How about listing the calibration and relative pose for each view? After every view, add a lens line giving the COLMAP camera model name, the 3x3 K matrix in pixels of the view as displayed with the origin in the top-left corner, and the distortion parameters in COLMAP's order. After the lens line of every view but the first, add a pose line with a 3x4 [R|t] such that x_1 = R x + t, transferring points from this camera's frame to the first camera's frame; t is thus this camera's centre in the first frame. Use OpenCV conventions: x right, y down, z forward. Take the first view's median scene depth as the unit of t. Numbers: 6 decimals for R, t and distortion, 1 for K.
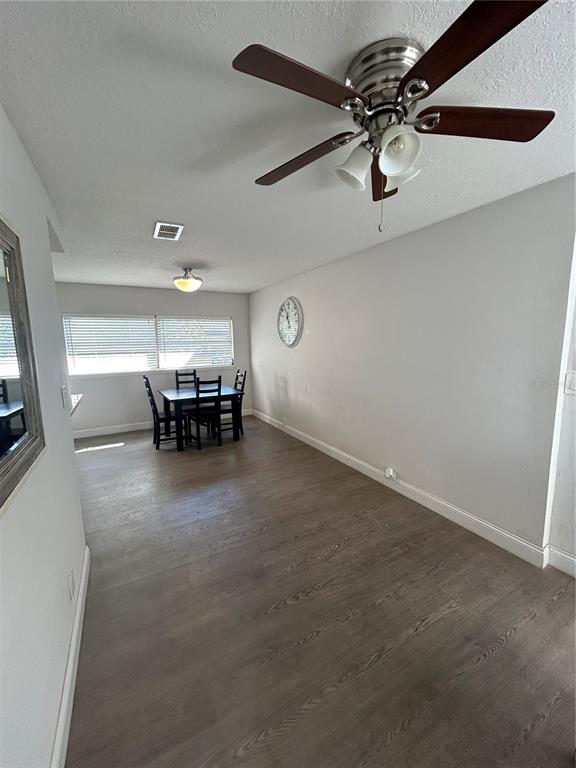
lens RADIAL K [[307.4, 0, 288.9], [0, 307.4, 385.5], [0, 0, 1]] dist [-0.003642, -0.000181]
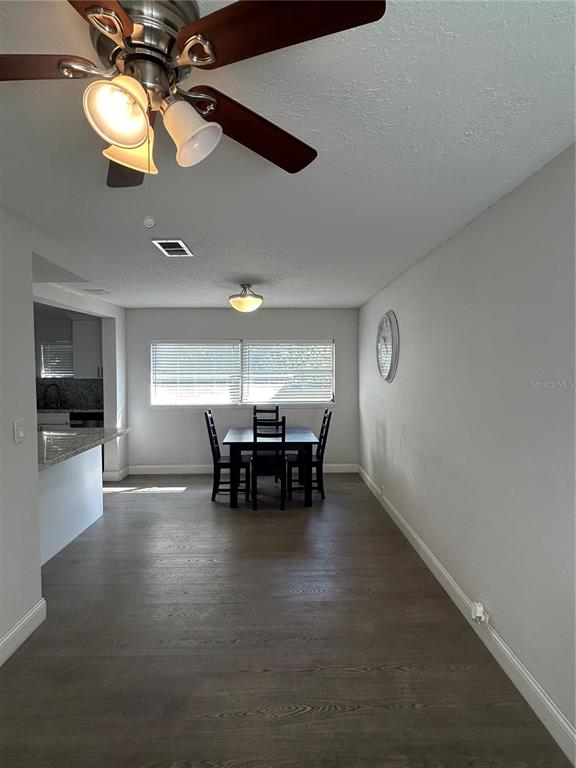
lens RADIAL K [[407.0, 0, 285.0], [0, 407.0, 383.4], [0, 0, 1]] dist [-0.000518, 0.003071]
pose [[0.886684, 0.029393, -0.461440, 0.233282], [-0.077721, 0.993252, -0.086076, -0.025108], [0.455797, 0.112186, 0.882986, 0.092016]]
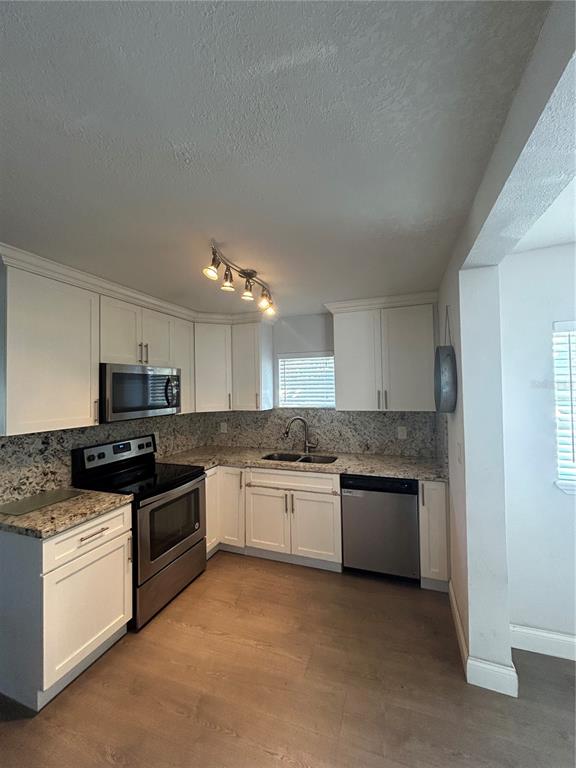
lens RADIAL K [[307.4, 0, 290.2], [0, 307.4, 383.1], [0, 0, 1]] dist [-0.003642, -0.000181]
pose [[0.662253, -0.015962, -0.749110, -0.745400], [-0.108383, 0.987218, -0.116851, -0.082273], [0.741400, 0.158576, 0.652058, 0.552024]]
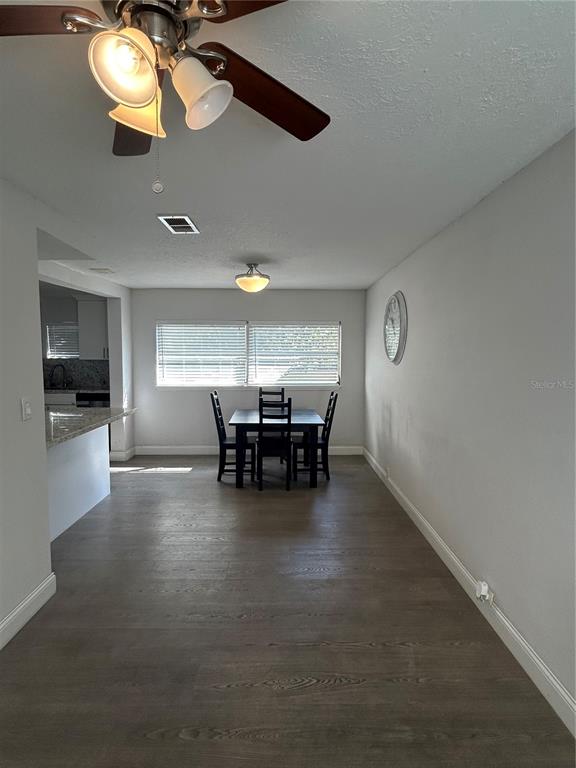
lens RADIAL K [[407.0, 0, 285.9], [0, 407.0, 382.6], [0, 0, 1]] dist [-0.000518, 0.003071]
pose [[0.882032, 0.053275, -0.468168, 0.228502], [-0.085454, 0.995197, -0.047747, -0.019261], [0.463376, 0.082121, 0.882348, 0.094719]]
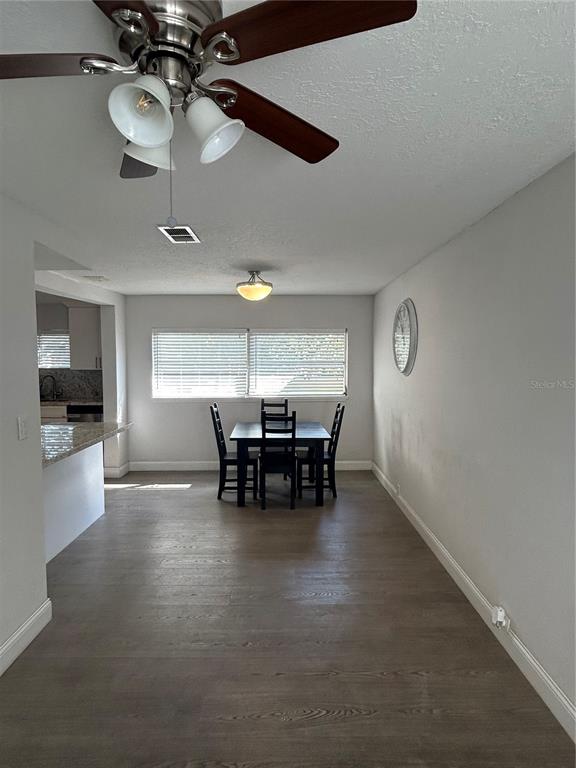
lens RADIAL K [[436.9, 0, 285.9], [0, 436.9, 384.0], [0, 0, 1]] dist [0.002521, -0.000589]
pose [[0.880296, 0.042905, -0.472481, 0.231706], [-0.081117, 0.994849, -0.060790, -0.029625], [0.467439, 0.091840, 0.879242, 0.075838]]
